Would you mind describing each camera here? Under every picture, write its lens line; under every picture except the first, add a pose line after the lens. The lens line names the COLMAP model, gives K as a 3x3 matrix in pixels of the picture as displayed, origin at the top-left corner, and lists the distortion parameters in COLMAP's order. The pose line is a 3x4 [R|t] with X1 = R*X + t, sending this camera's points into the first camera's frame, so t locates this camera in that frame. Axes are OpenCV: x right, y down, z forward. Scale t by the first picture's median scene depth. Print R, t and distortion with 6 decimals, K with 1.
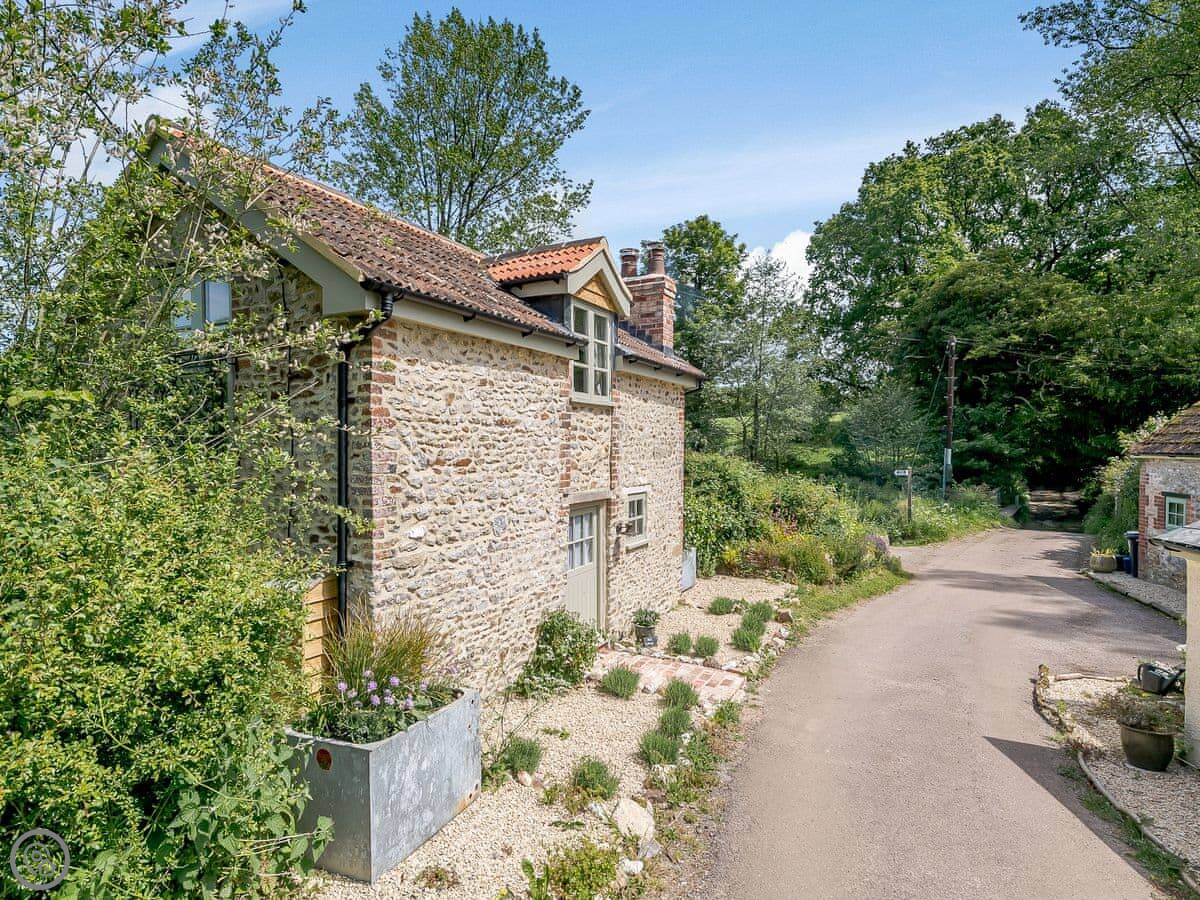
lens RADIAL K [[693.8, 0, 606.0], [0, 693.8, 486.8], [0, 0, 1]] dist [0.000551, -0.000598]
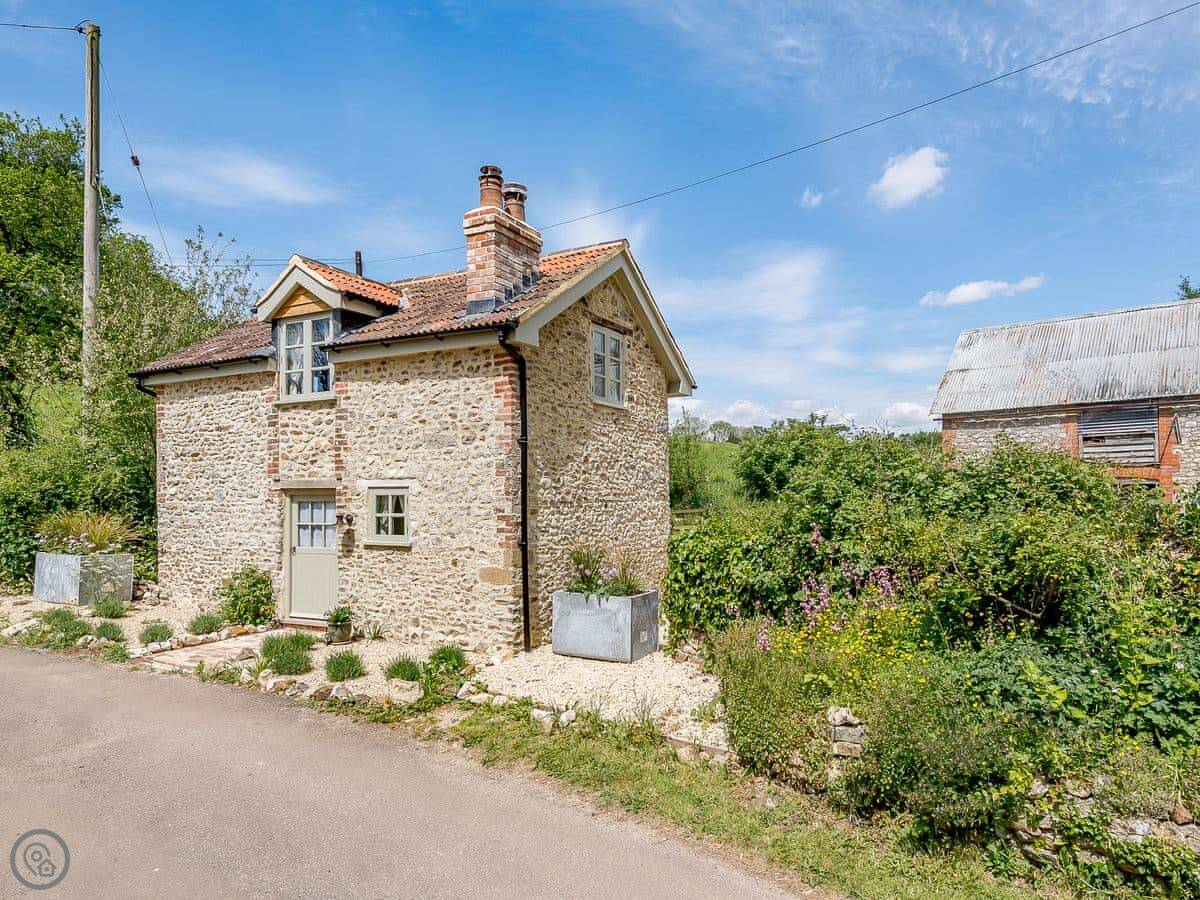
lens RADIAL K [[693.8, 0, 606.0], [0, 693.8, 486.8], [0, 0, 1]] dist [0.000551, -0.000598]
pose [[-0.021731, 0.000189, -0.999764, 1.281422], [-0.052679, 0.998611, 0.001334, -0.010173], [0.998375, 0.052696, -0.021691, 1.776041]]
